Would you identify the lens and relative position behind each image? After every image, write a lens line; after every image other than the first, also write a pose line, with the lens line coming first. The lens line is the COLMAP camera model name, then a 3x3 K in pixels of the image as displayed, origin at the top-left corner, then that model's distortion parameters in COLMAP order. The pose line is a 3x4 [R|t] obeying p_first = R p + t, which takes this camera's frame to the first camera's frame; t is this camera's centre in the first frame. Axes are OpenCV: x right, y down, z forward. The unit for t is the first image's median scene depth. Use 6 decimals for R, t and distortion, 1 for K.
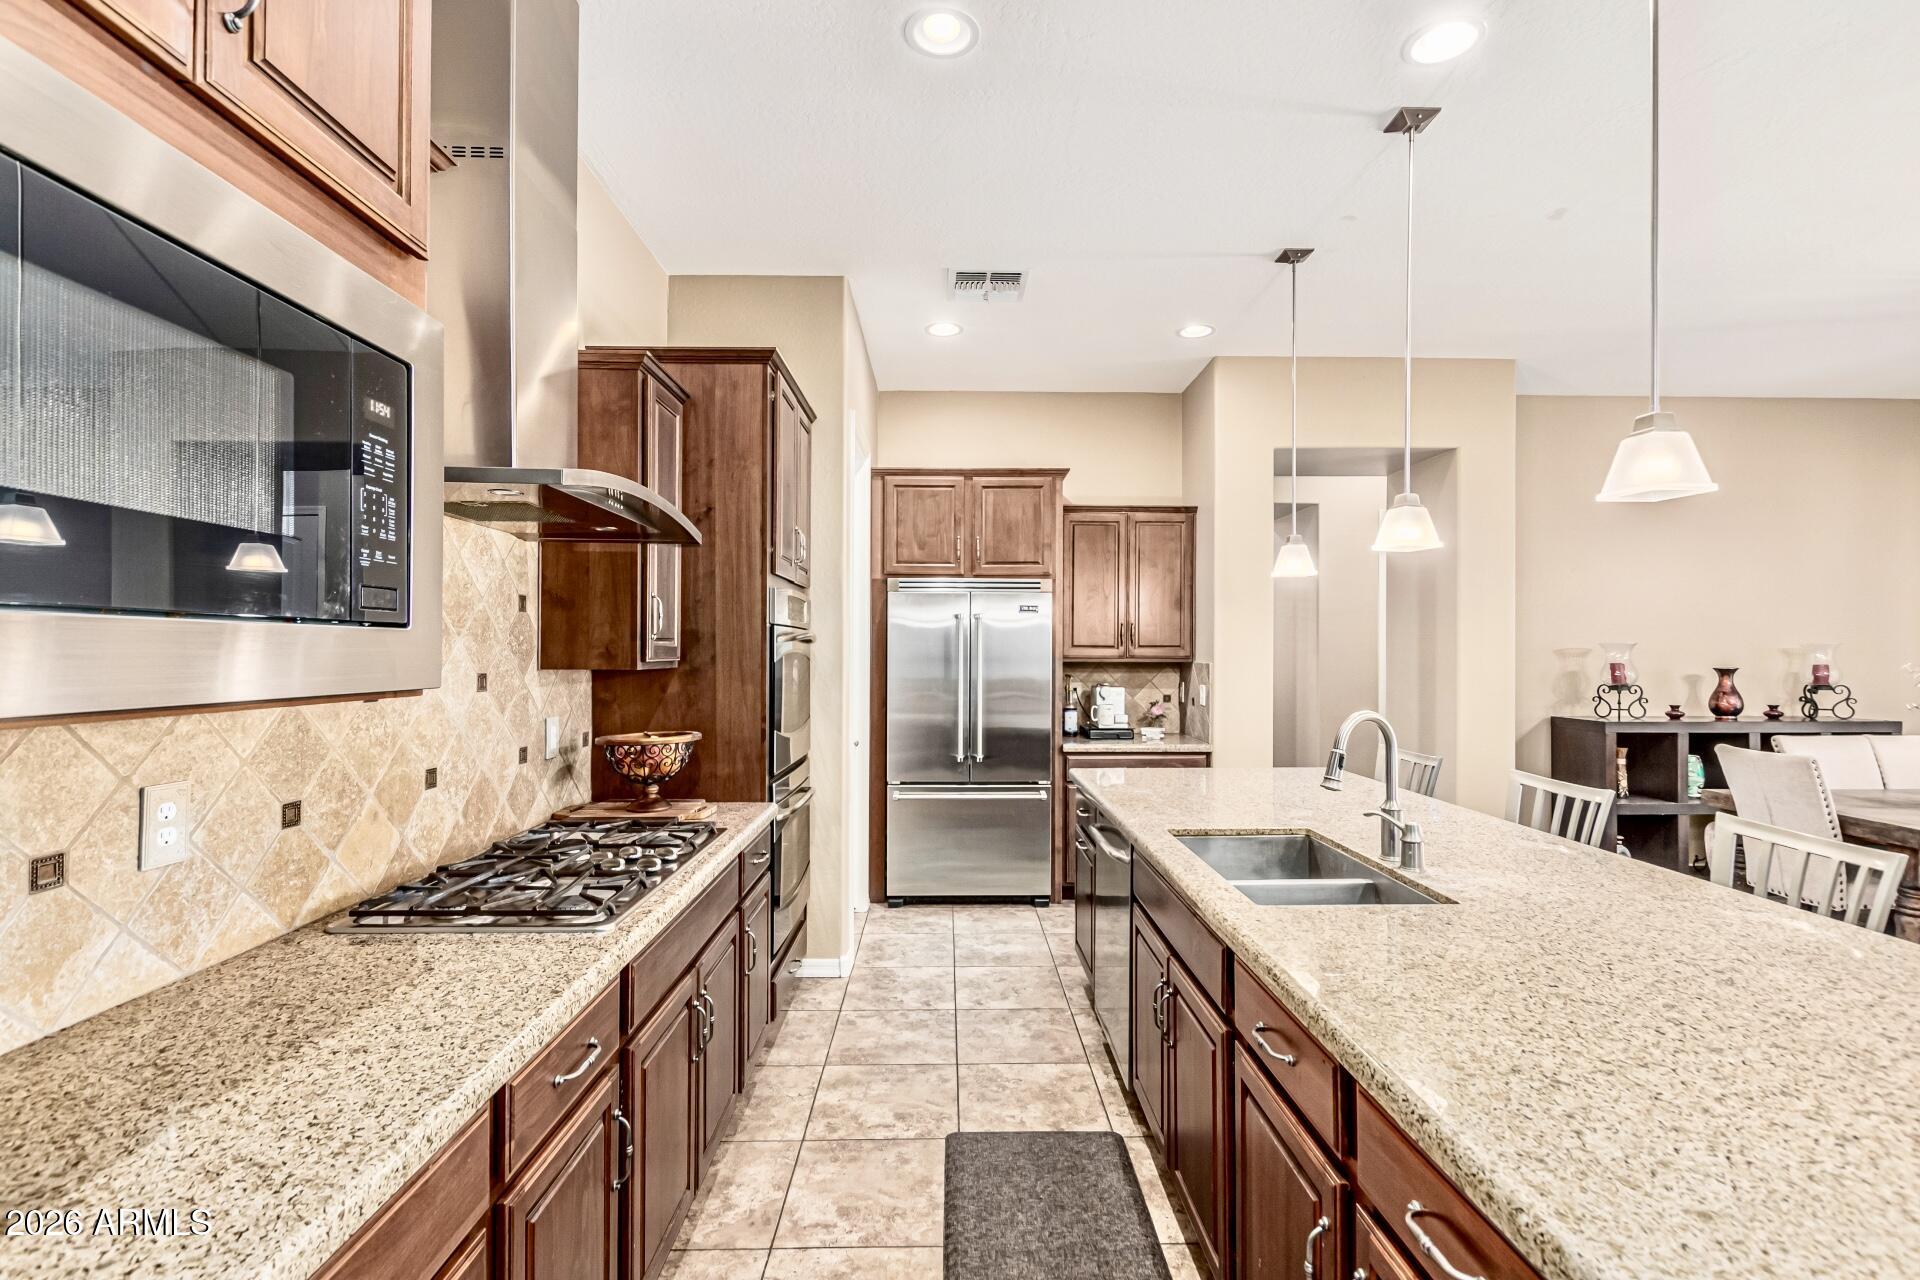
lens RADIAL K [[940.7, 0, 960.0], [0, 940.7, 640.0], [0, 0, 1]] dist [0.001065, 0.000640]
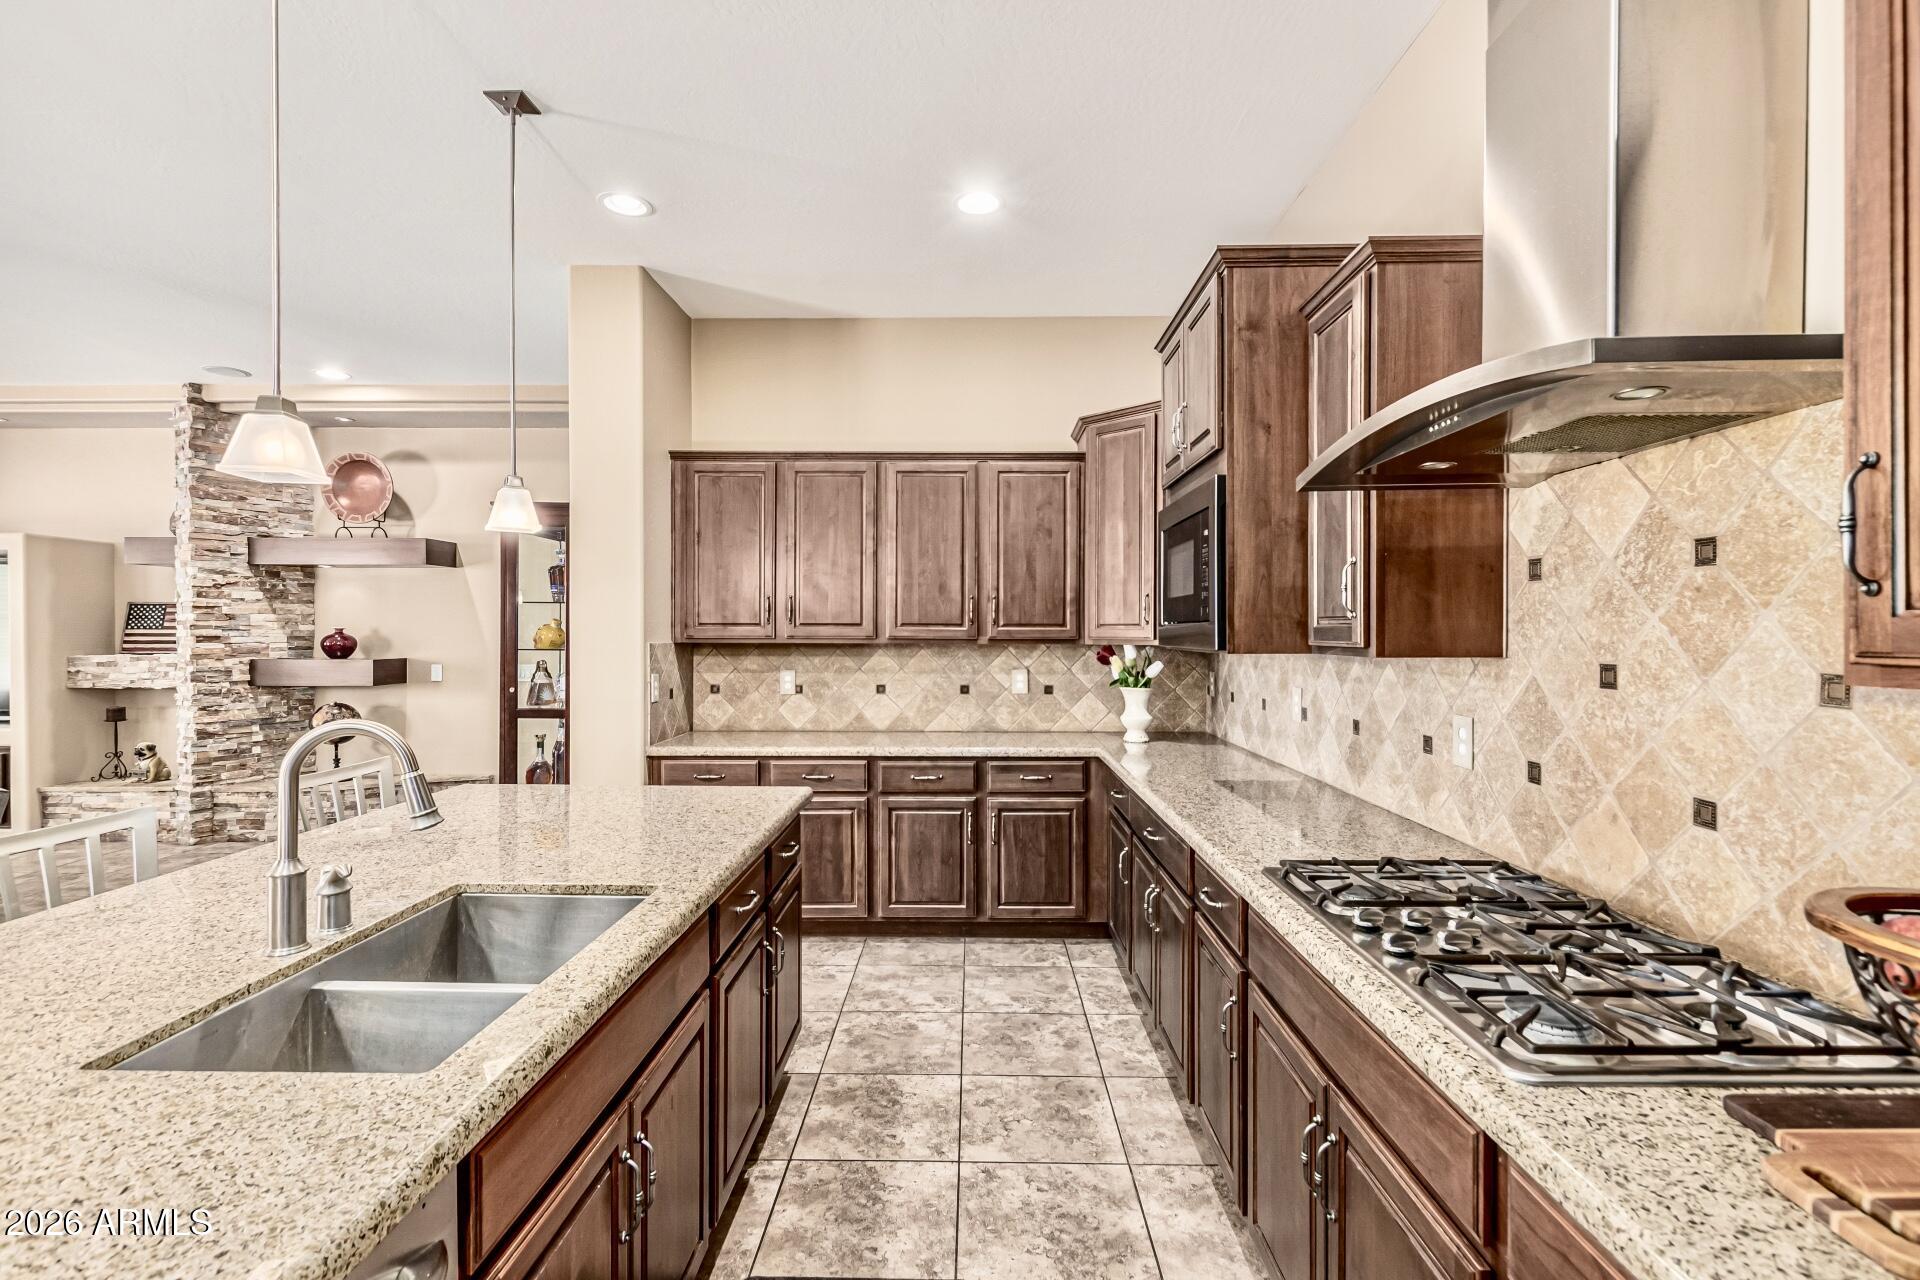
lens RADIAL K [[940.7, 0, 960.0], [0, 940.7, 640.0], [0, 0, 1]] dist [0.001065, 0.000640]
pose [[-0.999540, -0.002942, 0.030196, -0.029506], [-0.003064, 0.999987, -0.004024, 0.024210], [-0.030184, -0.004115, -0.999536, 1.907369]]
